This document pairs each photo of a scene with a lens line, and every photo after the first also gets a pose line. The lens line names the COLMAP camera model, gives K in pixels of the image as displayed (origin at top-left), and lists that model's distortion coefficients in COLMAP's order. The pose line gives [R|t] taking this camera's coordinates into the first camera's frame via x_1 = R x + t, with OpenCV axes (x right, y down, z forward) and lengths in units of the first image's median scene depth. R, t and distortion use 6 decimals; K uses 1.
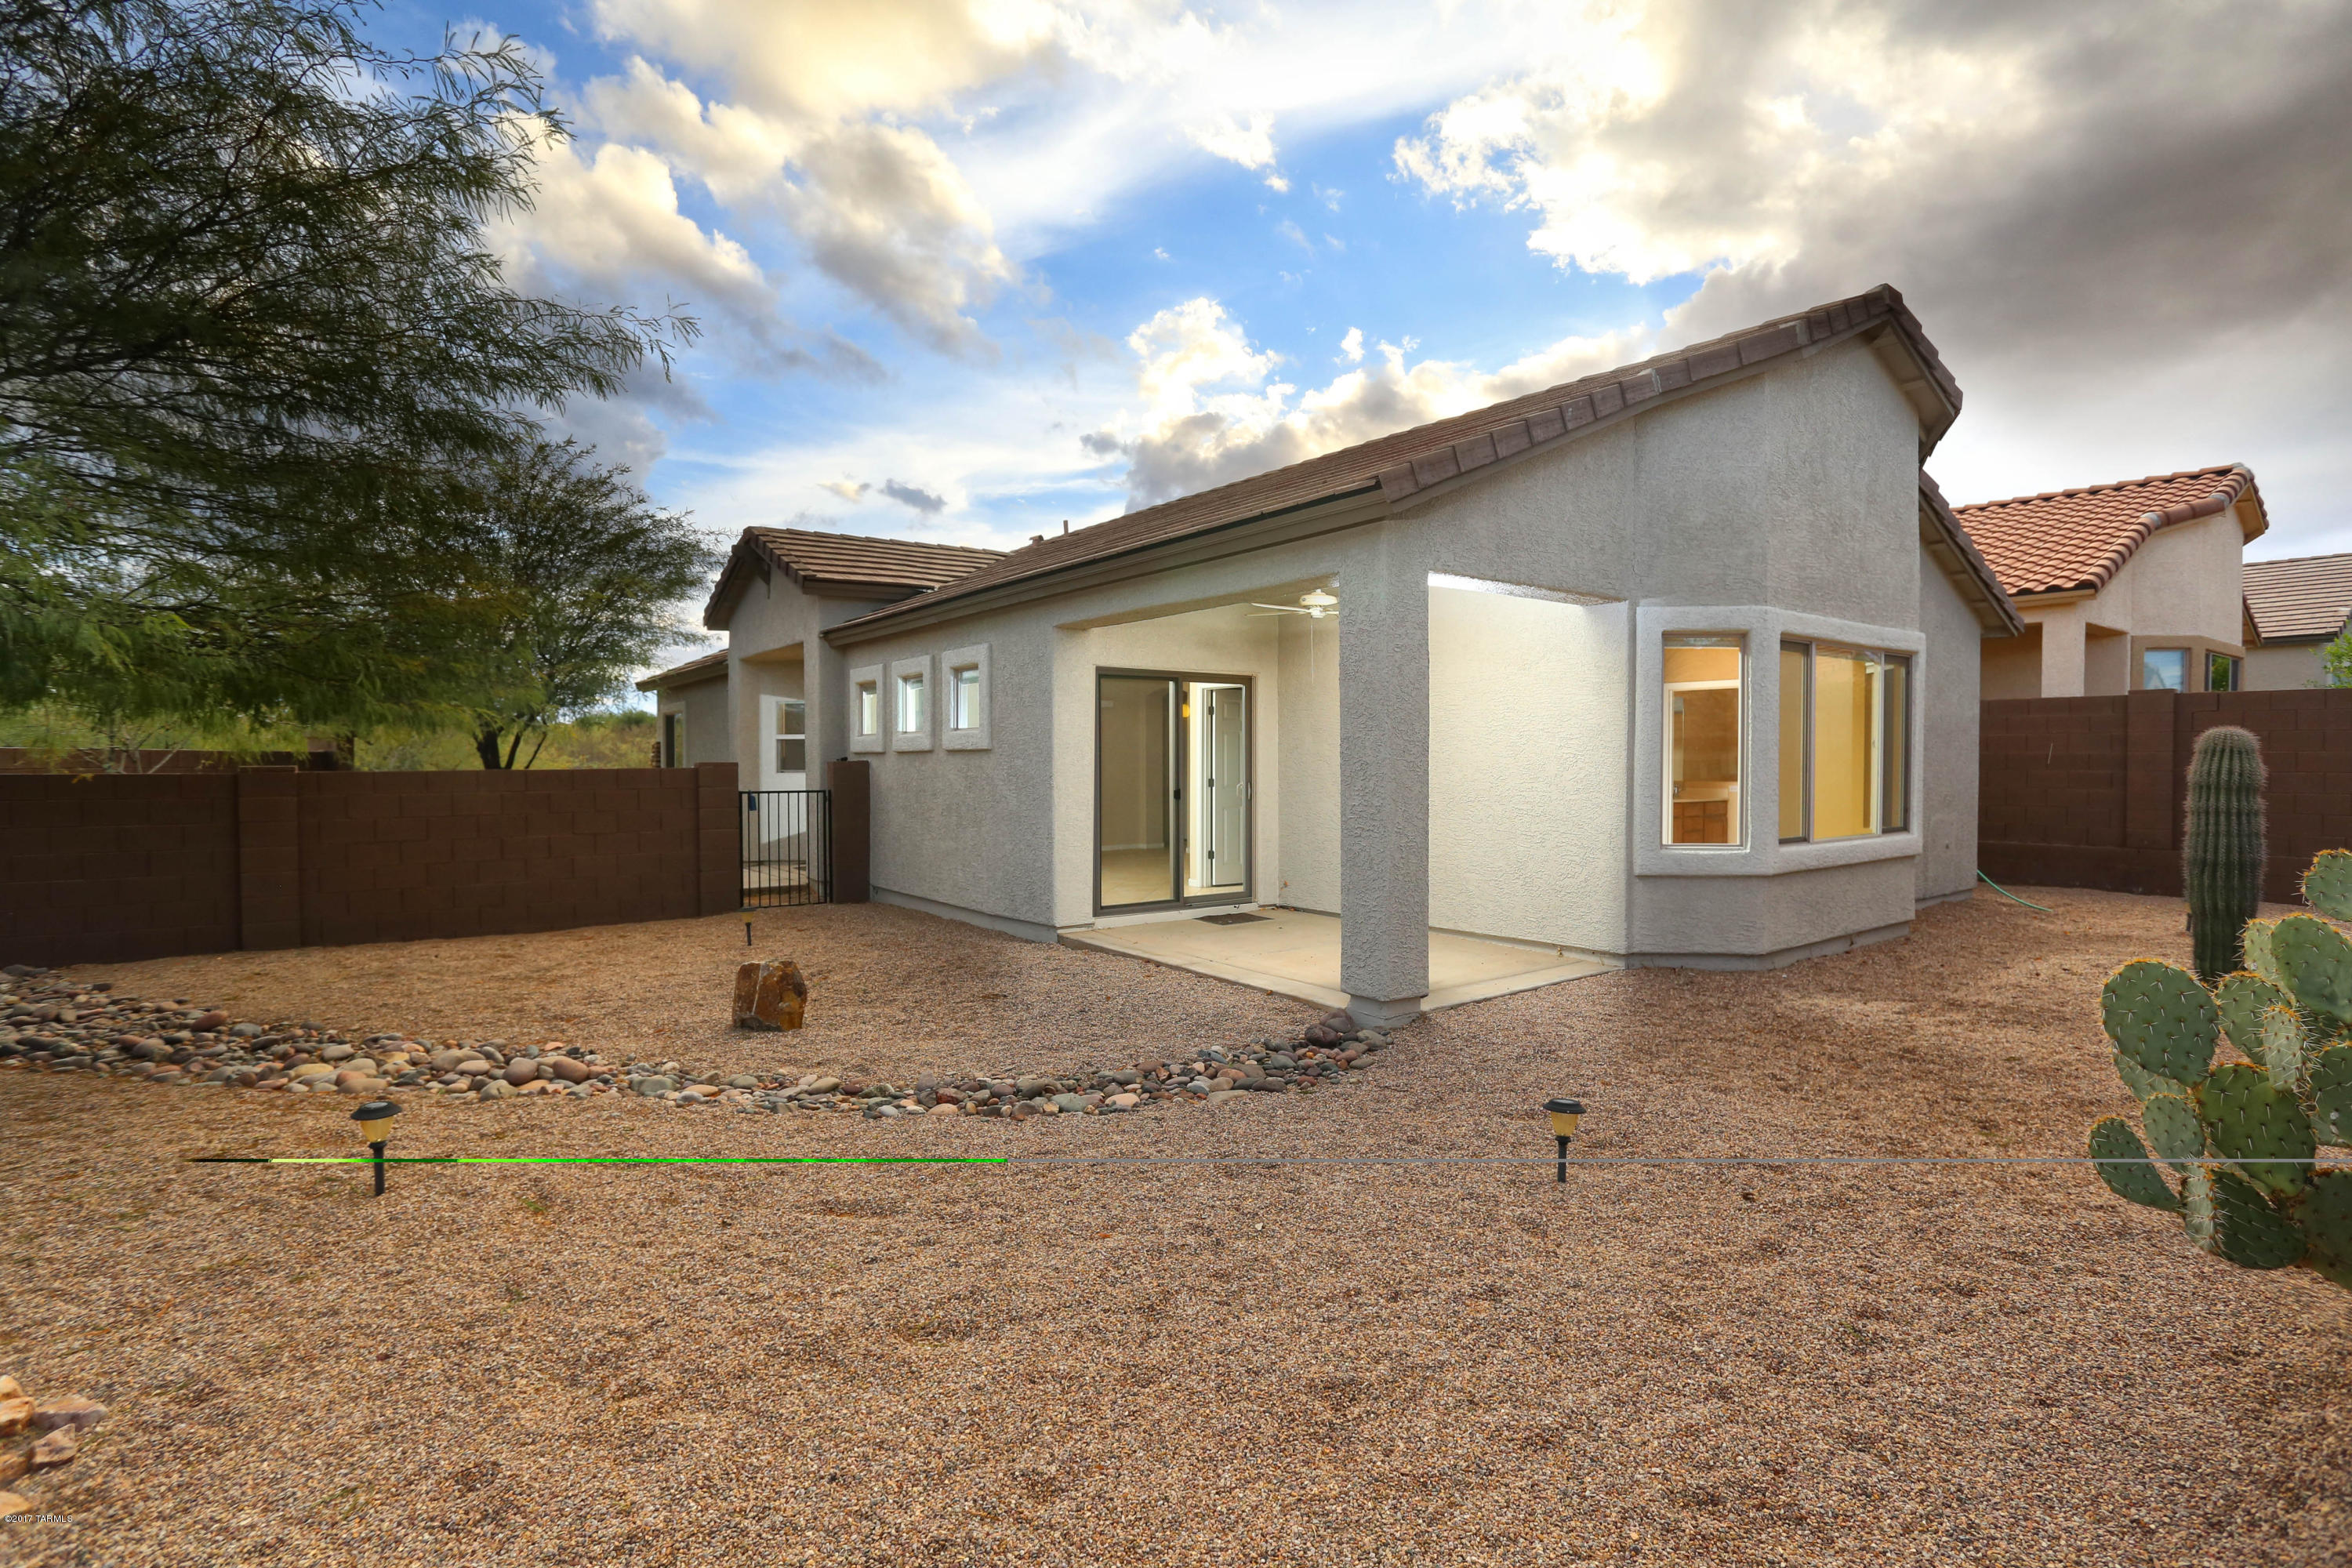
lens RADIAL K [[1128.0, 0, 1144.8], [0, 1128.0, 784.6], [0, 0, 1]] dist [-0.034998, 0.008364]
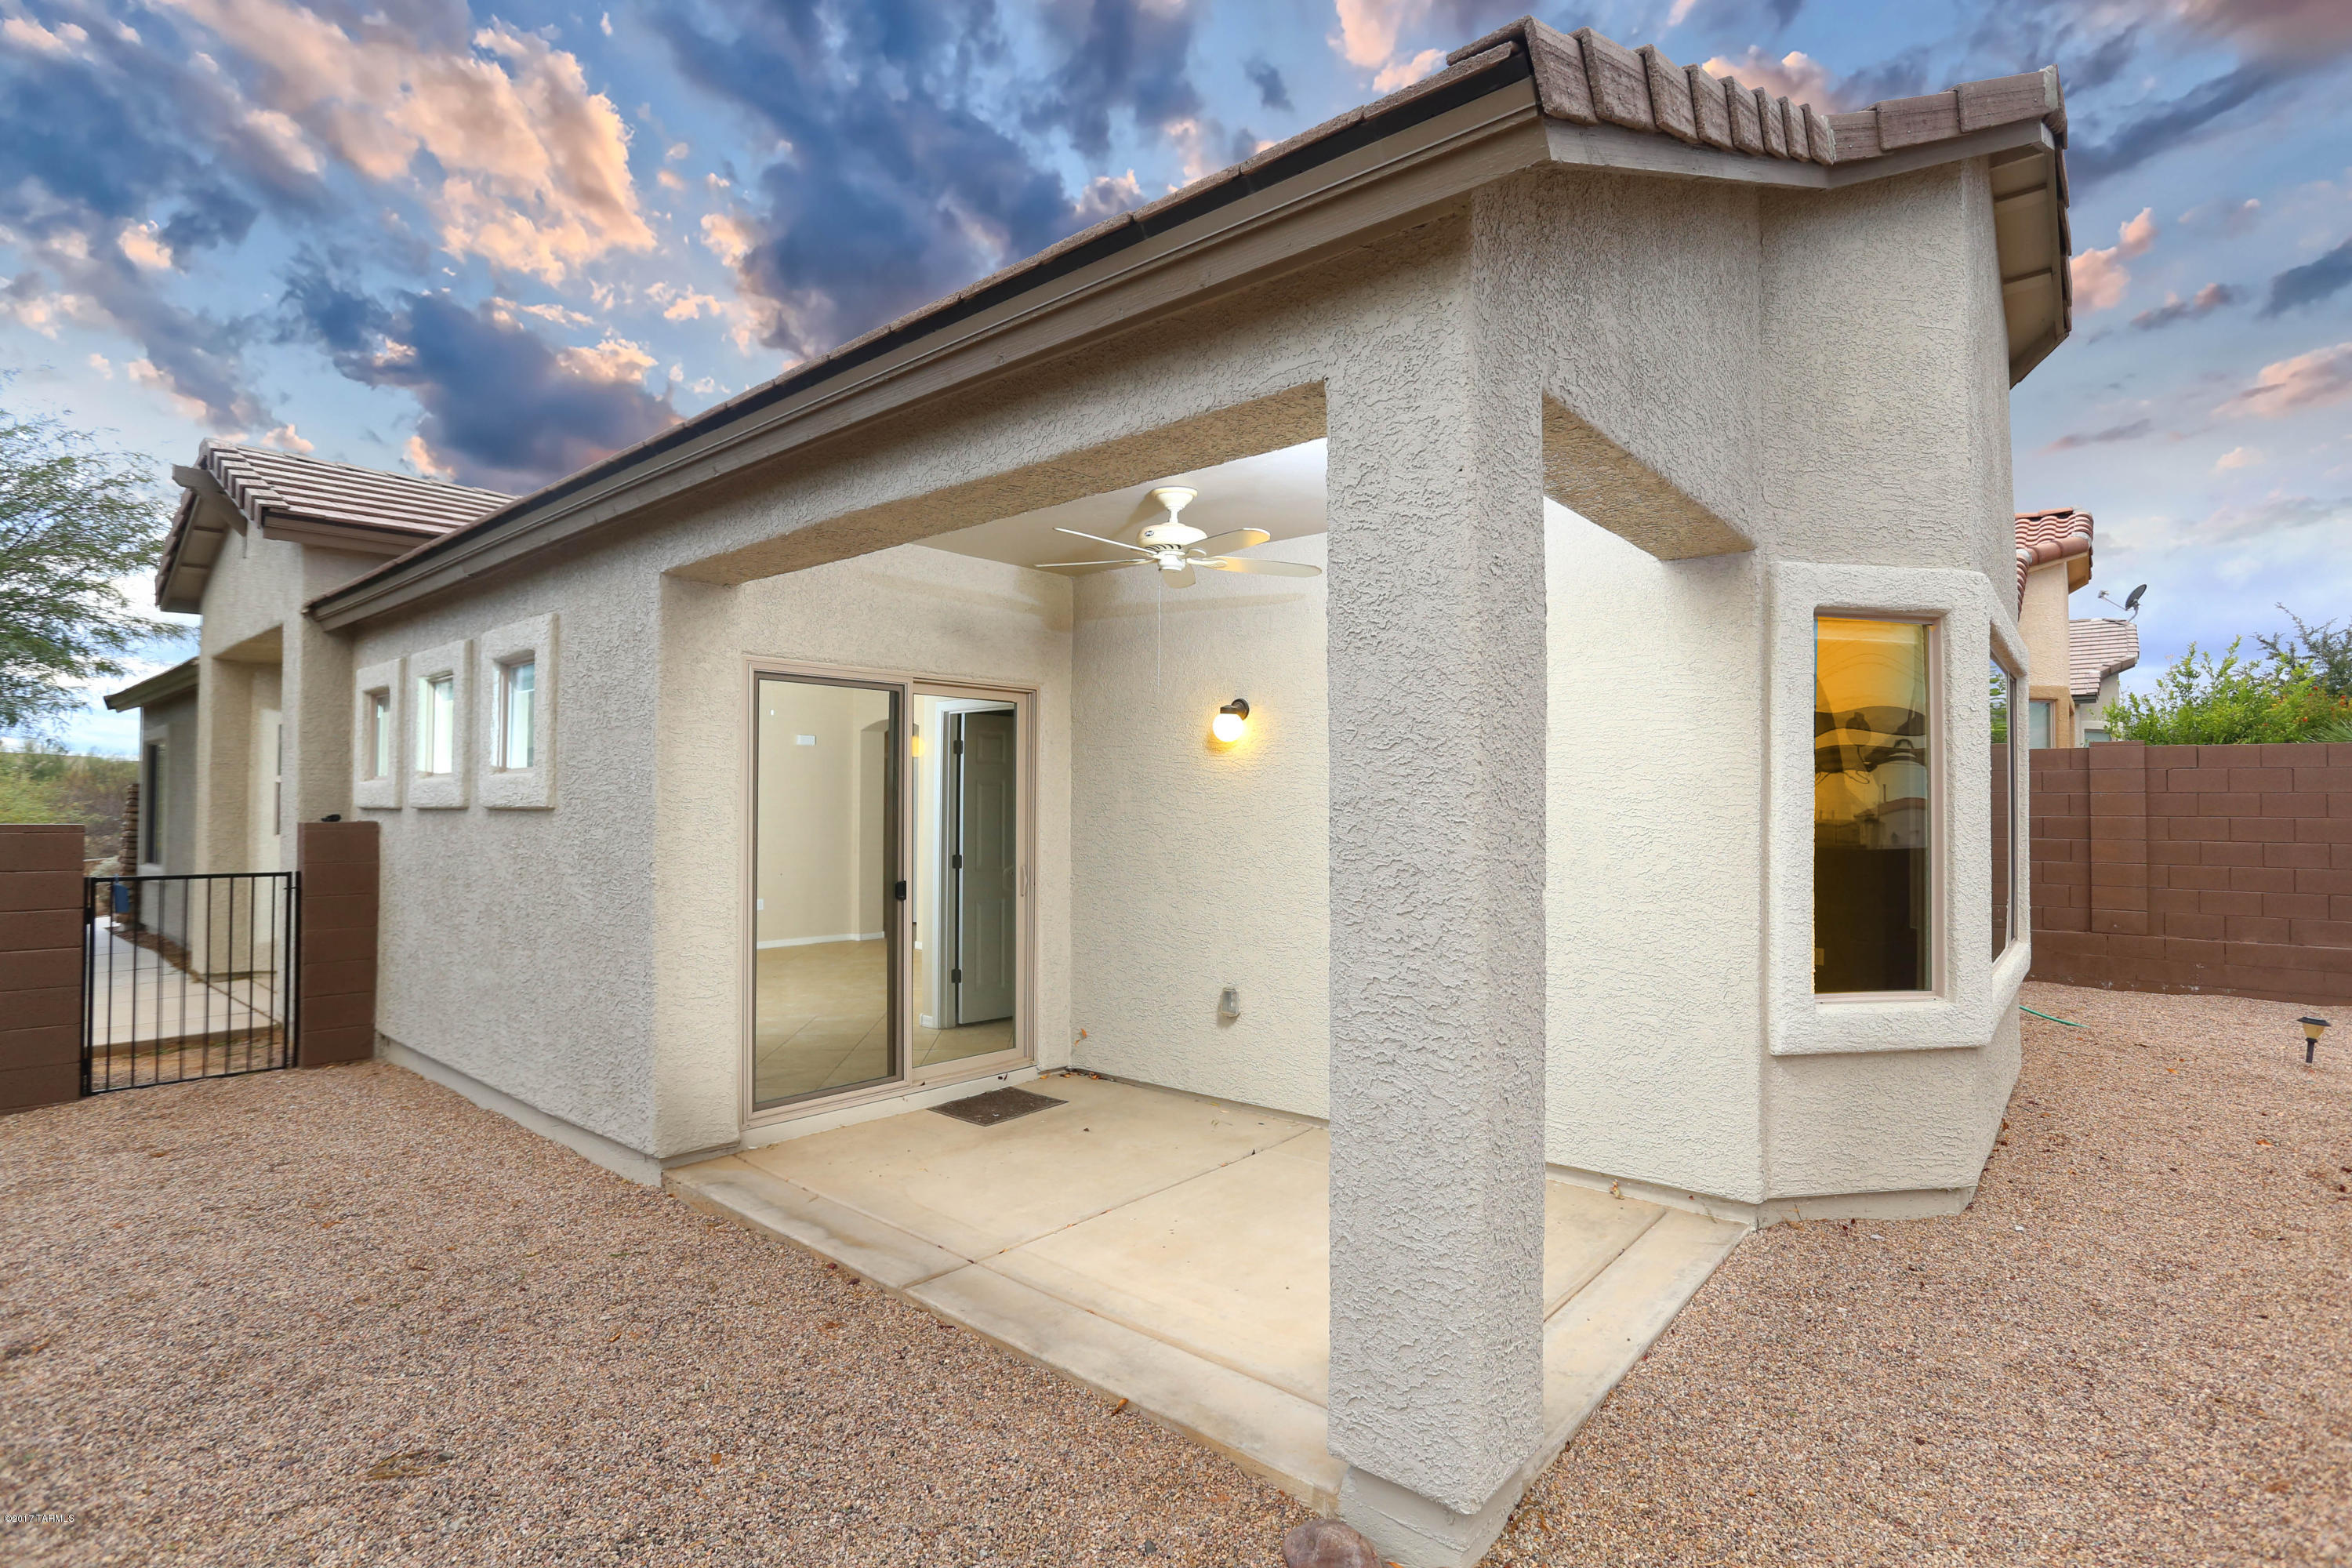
lens RADIAL K [[1128.0, 0, 1163.6], [0, 1128.0, 780.7], [0, 0, 1]] dist [-0.034998, 0.008364]
pose [[0.967926, 0.011585, 0.250970, 0.011932], [-0.000077, 0.998950, -0.045815, -0.017750], [-0.251237, 0.044326, 0.966910, 0.368866]]
